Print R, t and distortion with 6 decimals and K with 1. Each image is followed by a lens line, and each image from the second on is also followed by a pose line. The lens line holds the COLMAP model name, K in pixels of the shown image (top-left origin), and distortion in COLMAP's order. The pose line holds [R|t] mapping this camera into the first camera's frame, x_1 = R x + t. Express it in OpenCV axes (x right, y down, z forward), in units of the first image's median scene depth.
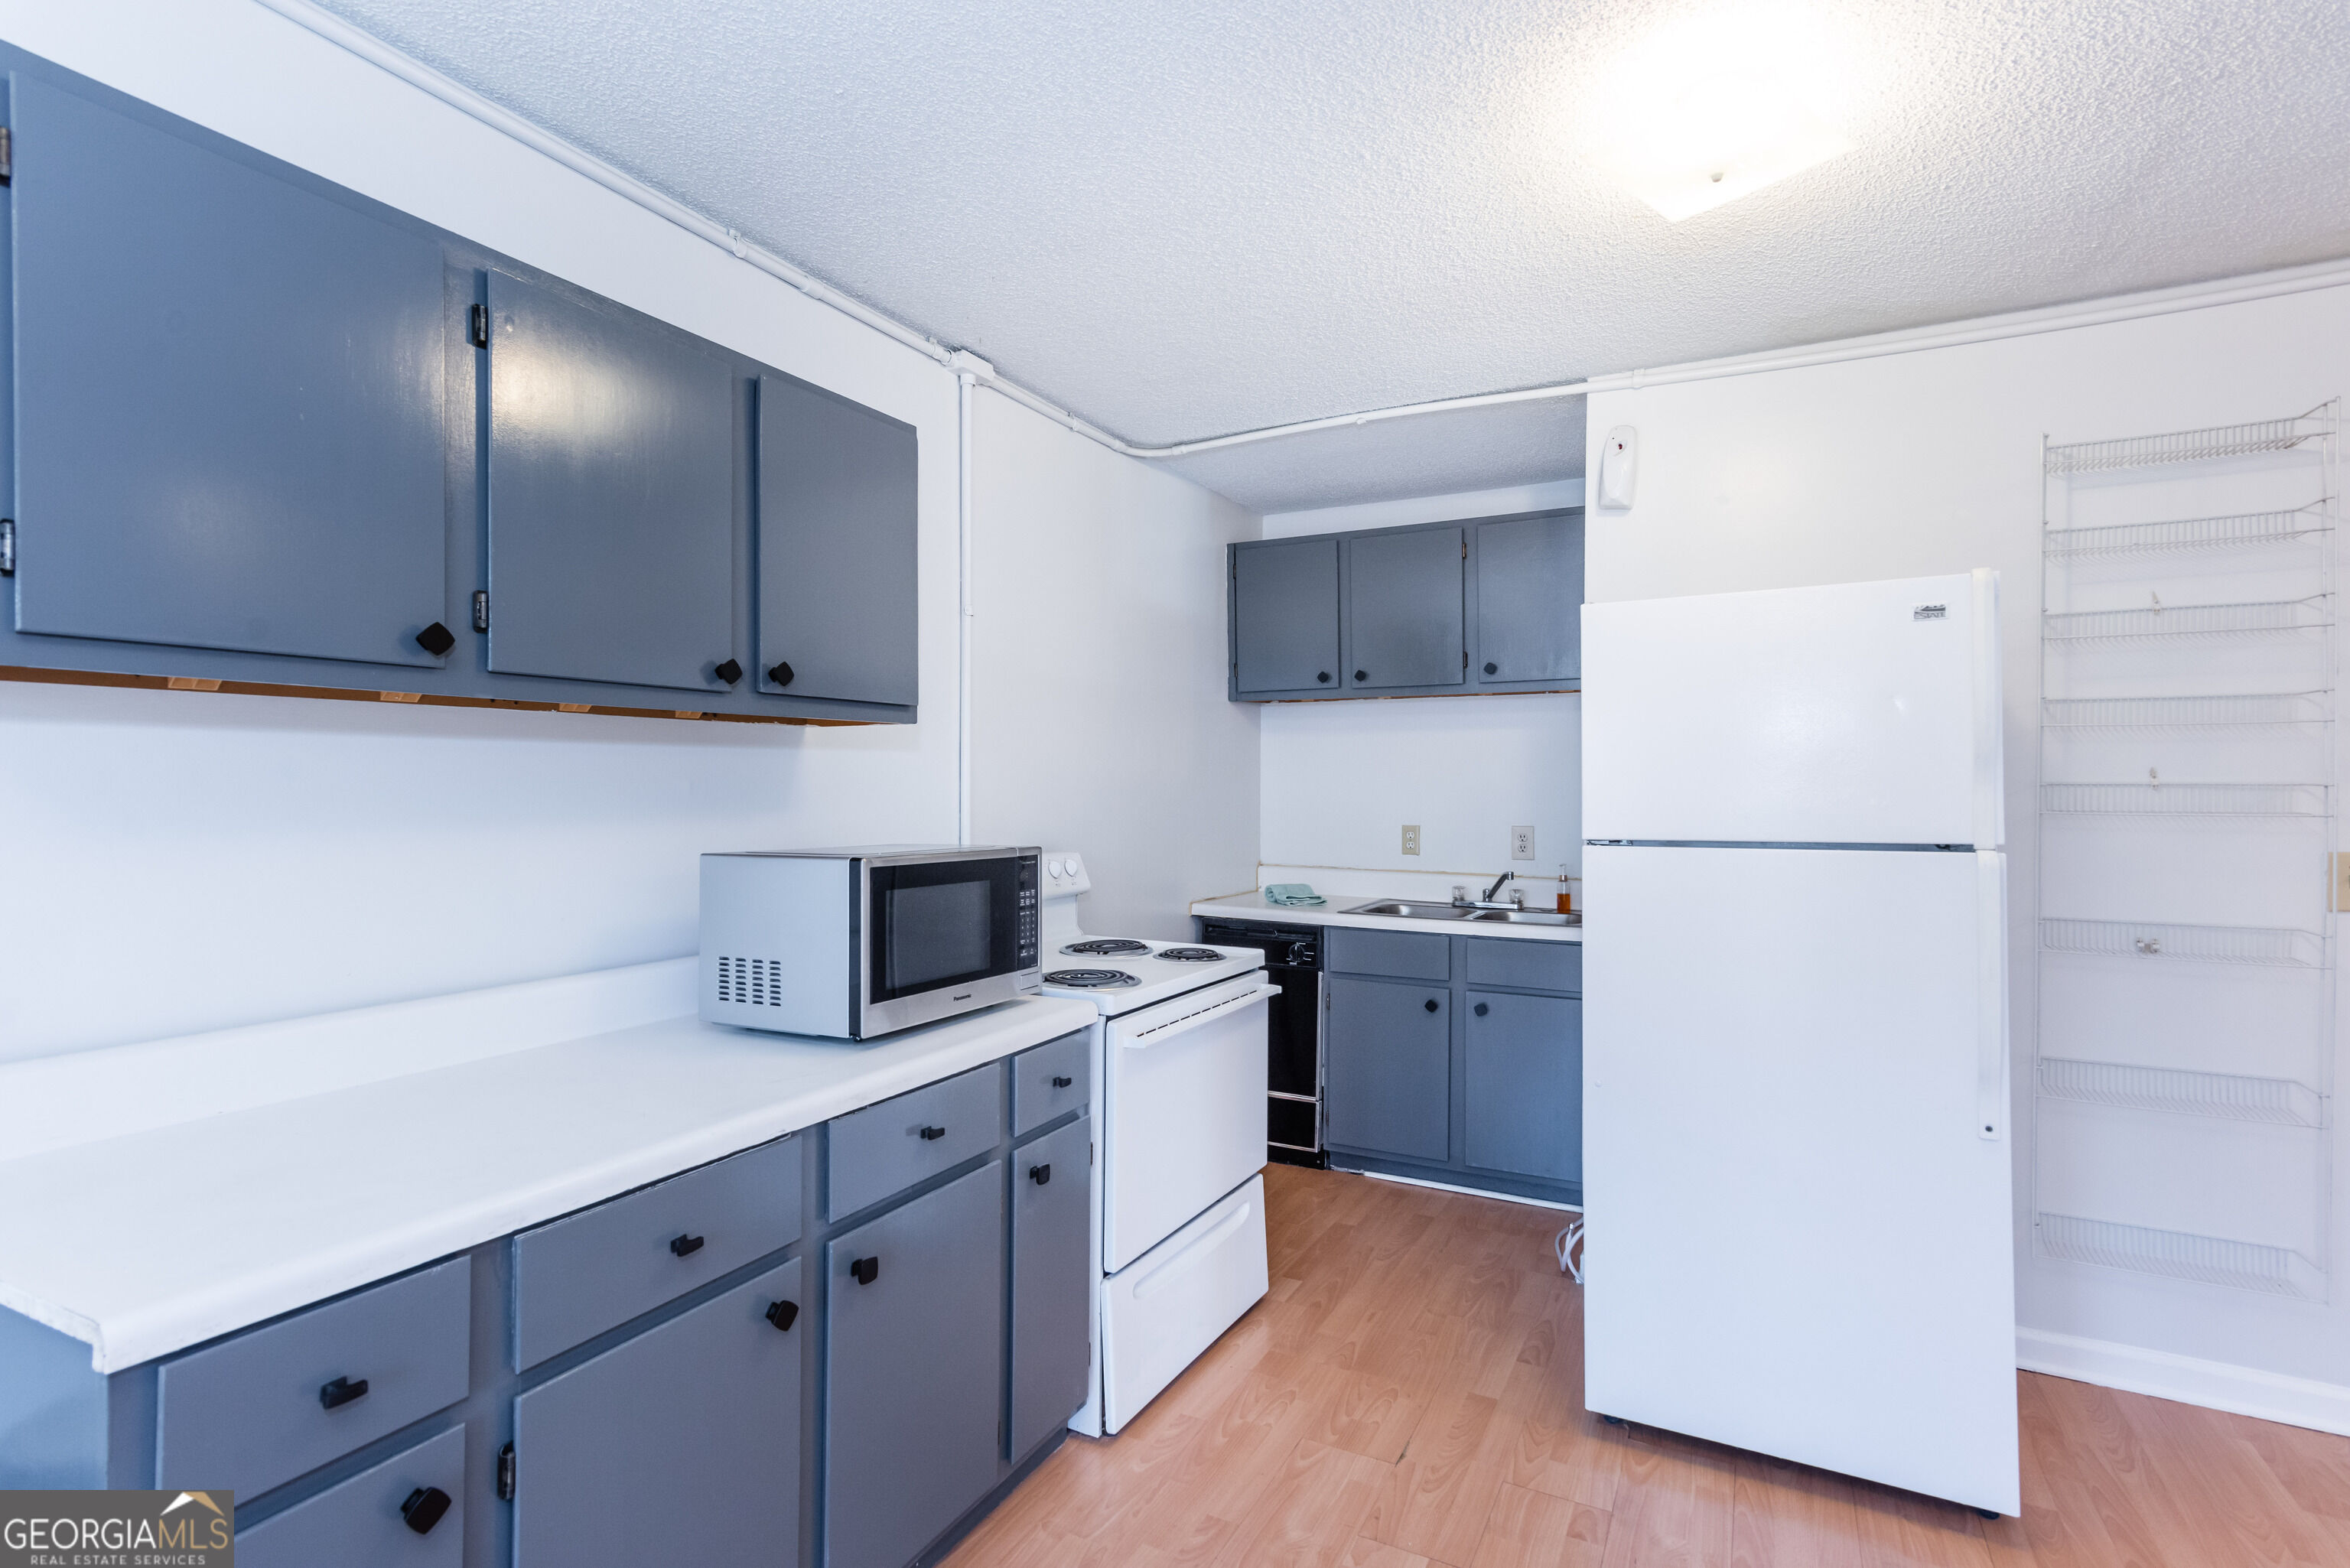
lens RADIAL K [[1131.0, 0, 1188.1], [0, 1131.0, 784.9], [0, 0, 1]] dist [0.004767, 0.000065]
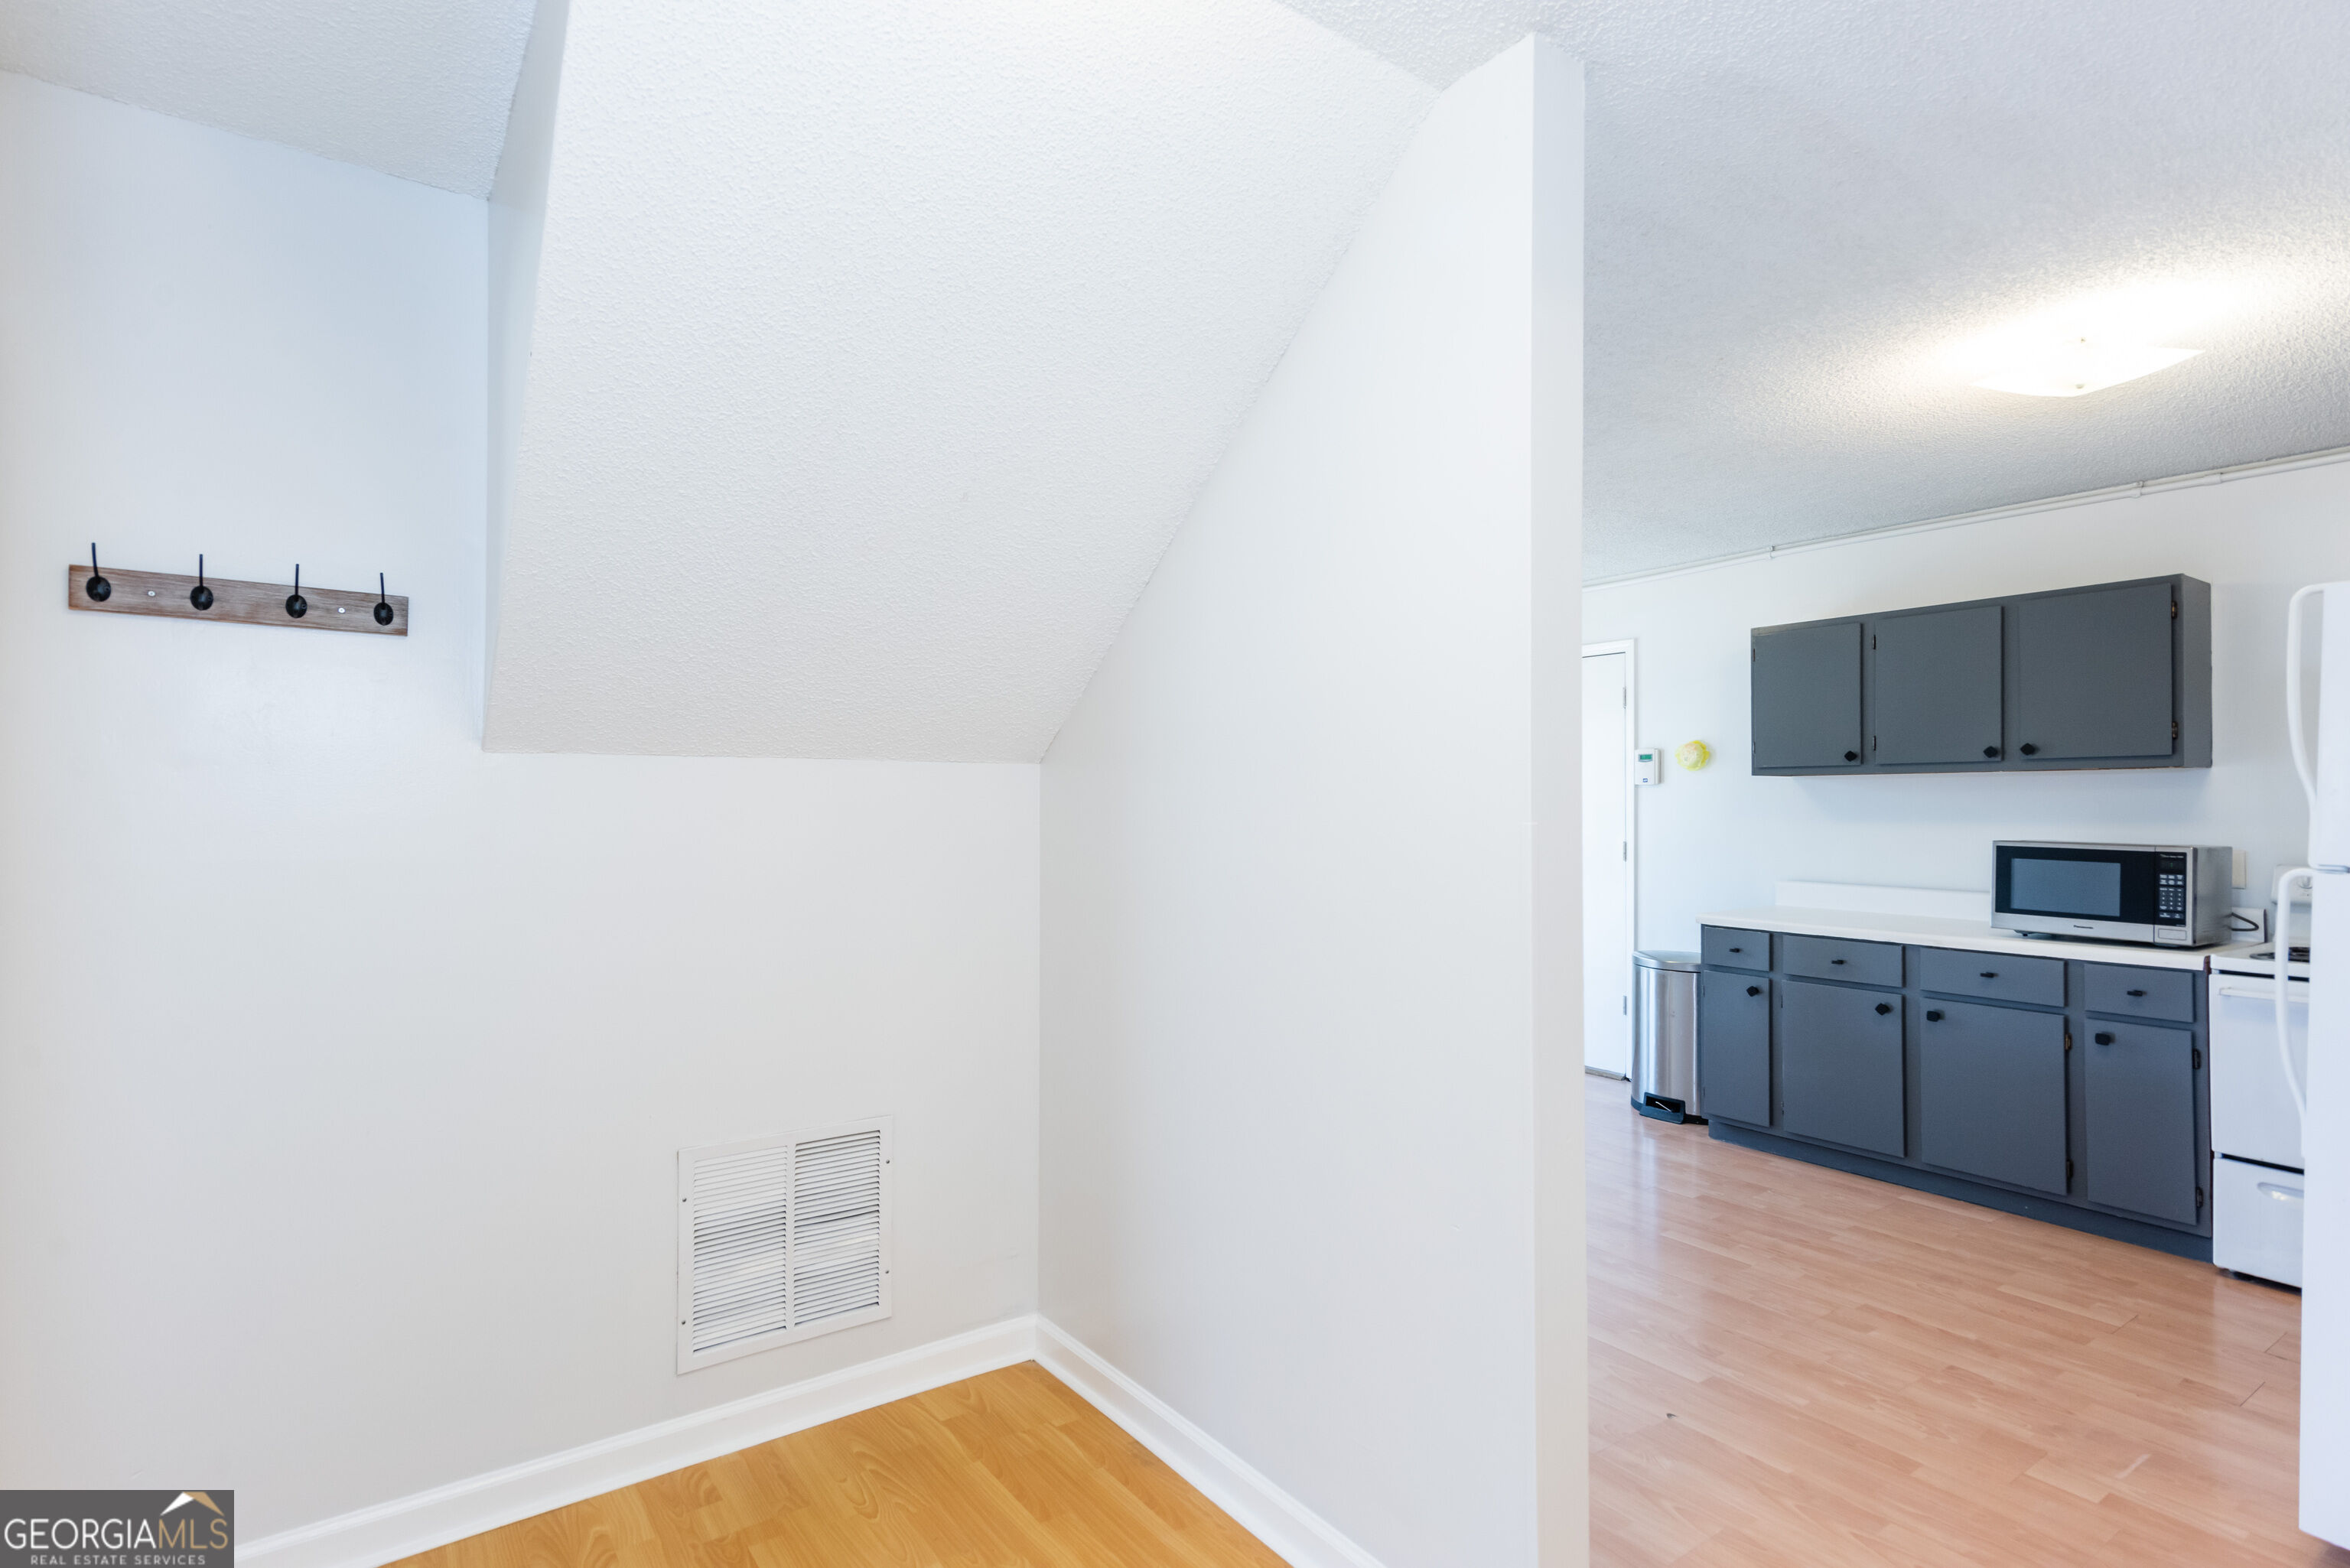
lens RADIAL K [[1158.0, 0, 1168.9], [0, 1158.0, 788.9], [0, 0, 1]] dist [0.000362, 0.000611]
pose [[-0.452094, -0.009750, -0.891917, 2.003665], [-0.002677, 0.999951, -0.009575, -0.004804], [0.891966, -0.001941, -0.452097, 0.537586]]
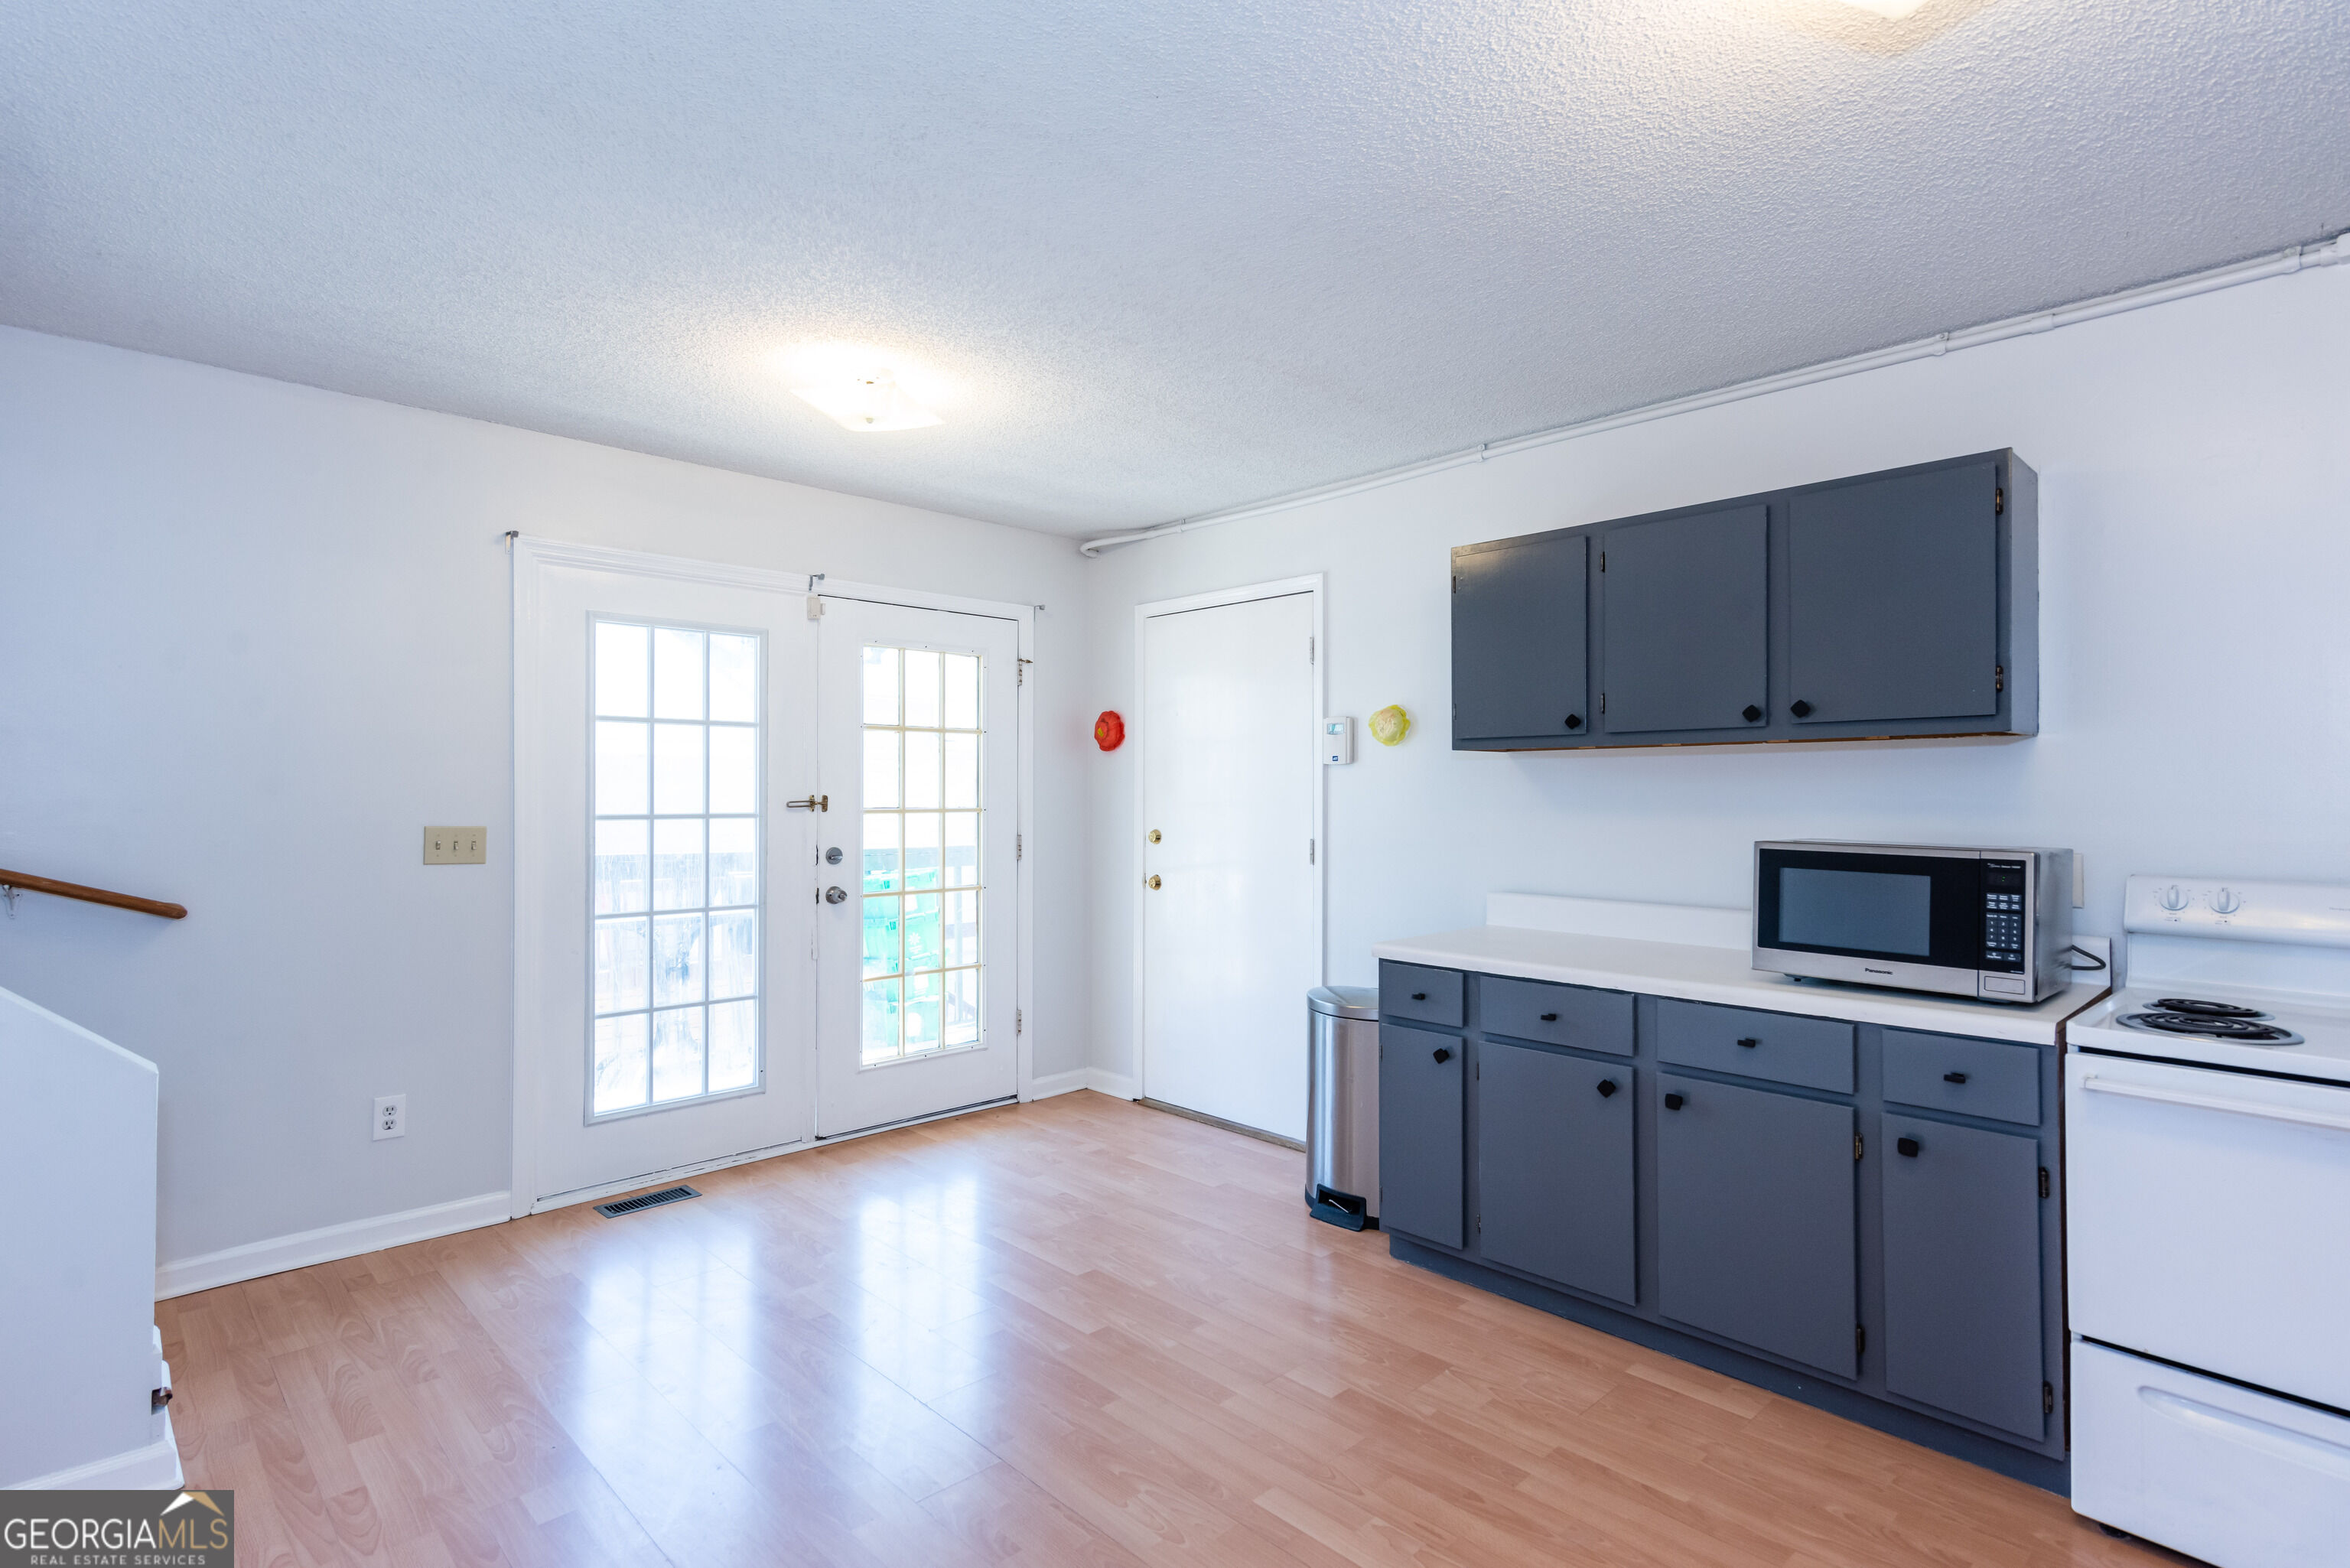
lens RADIAL K [[1131.0, 0, 1188.1], [0, 1131.0, 784.9], [0, 0, 1]] dist [0.004767, 0.000065]
pose [[-0.302228, -0.003808, -0.953228, 1.112437], [-0.001187, 0.999993, -0.003619, 0.000318], [0.953235, 0.000038, -0.302230, 0.660289]]
